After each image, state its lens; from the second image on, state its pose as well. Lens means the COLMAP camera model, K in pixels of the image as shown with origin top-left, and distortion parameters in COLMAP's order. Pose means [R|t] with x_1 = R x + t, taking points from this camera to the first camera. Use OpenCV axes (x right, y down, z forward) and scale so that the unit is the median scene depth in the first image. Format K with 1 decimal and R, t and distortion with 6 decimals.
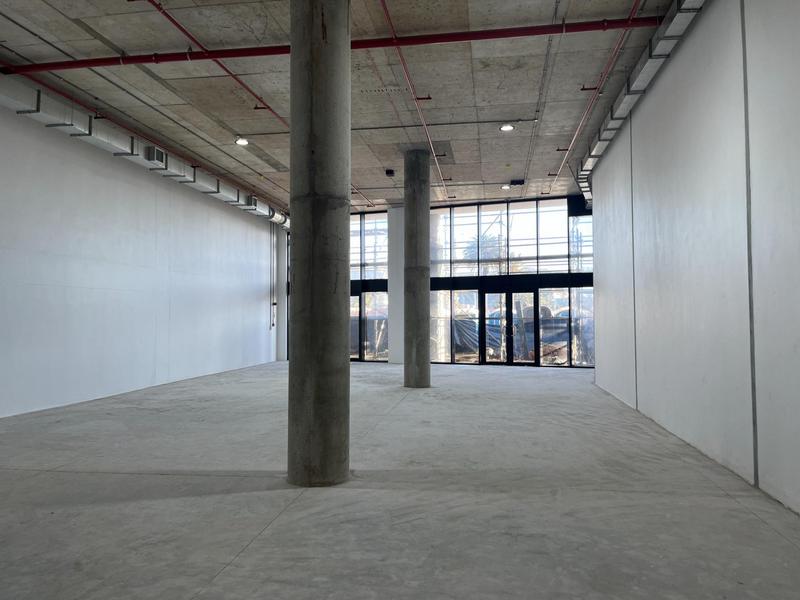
lens RADIAL K [[603.1, 0, 400.6], [0, 603.1, 293.5], [0, 0, 1]] dist [0.054702, -0.074099]
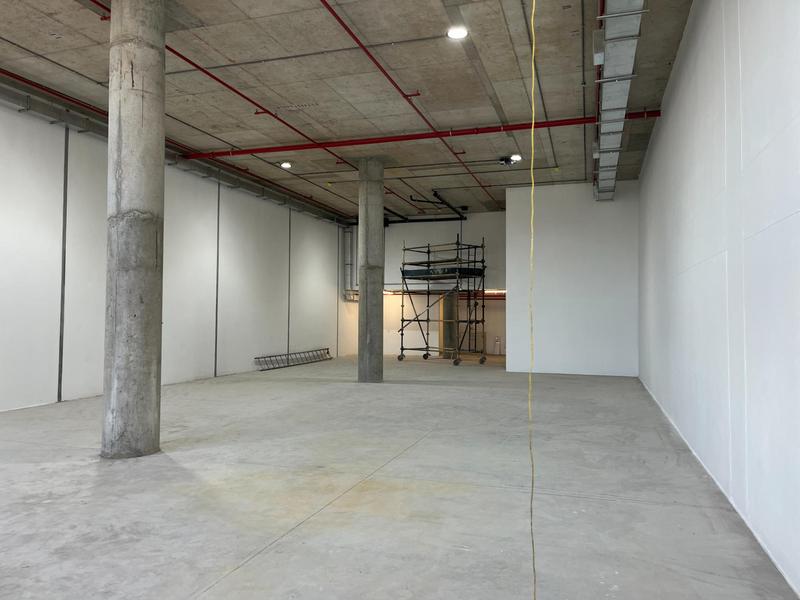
lens RADIAL K [[603.1, 0, 399.2], [0, 603.1, 301.0], [0, 0, 1]] dist [0.054702, -0.074099]
pose [[-0.987332, 0.006968, 0.158512, -0.303764], [-0.002086, 0.998379, -0.056881, 0.059502], [-0.158651, -0.056491, -0.985717, 1.631033]]
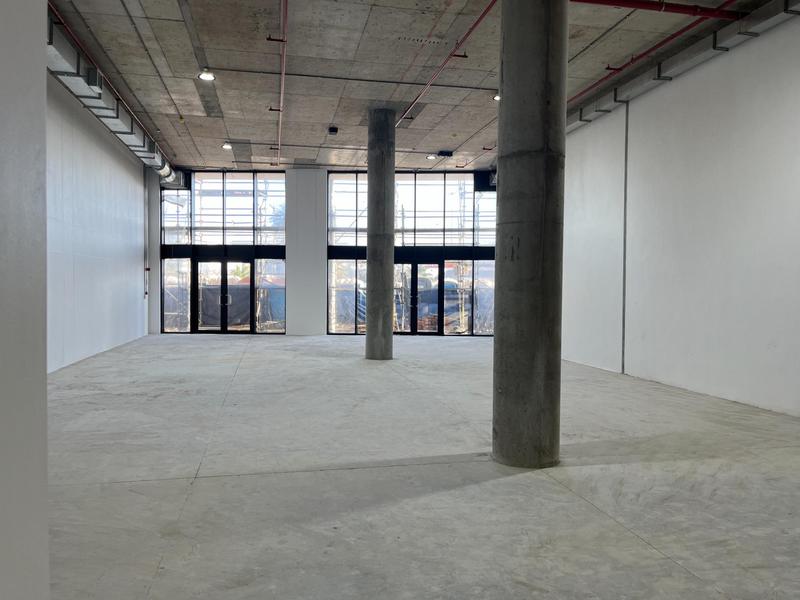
lens RADIAL K [[603.1, 0, 394.2], [0, 603.1, 302.4], [0, 0, 1]] dist [0.054702, -0.074099]
pose [[0.940050, 0.004382, 0.341008, -0.308602], [-0.026234, 0.997884, 0.059496, 0.006711], [-0.340026, -0.064875, 0.938176, 0.098762]]
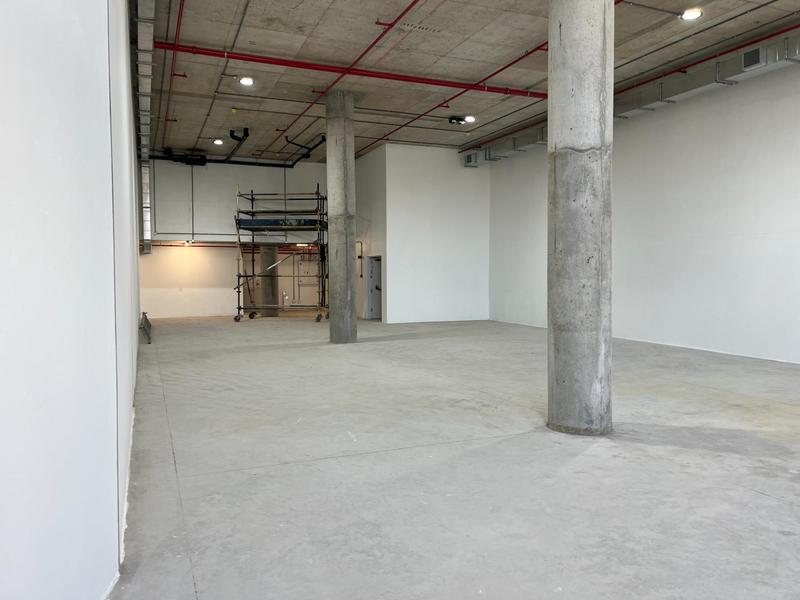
lens RADIAL K [[603.1, 0, 401.7], [0, 603.1, 299.1], [0, 0, 1]] dist [0.054702, -0.074099]
pose [[-0.851310, 0.035218, -0.523480, 0.403964], [0.027261, 0.999366, 0.022900, 0.050718], [0.523955, 0.005224, -0.851730, 1.444235]]
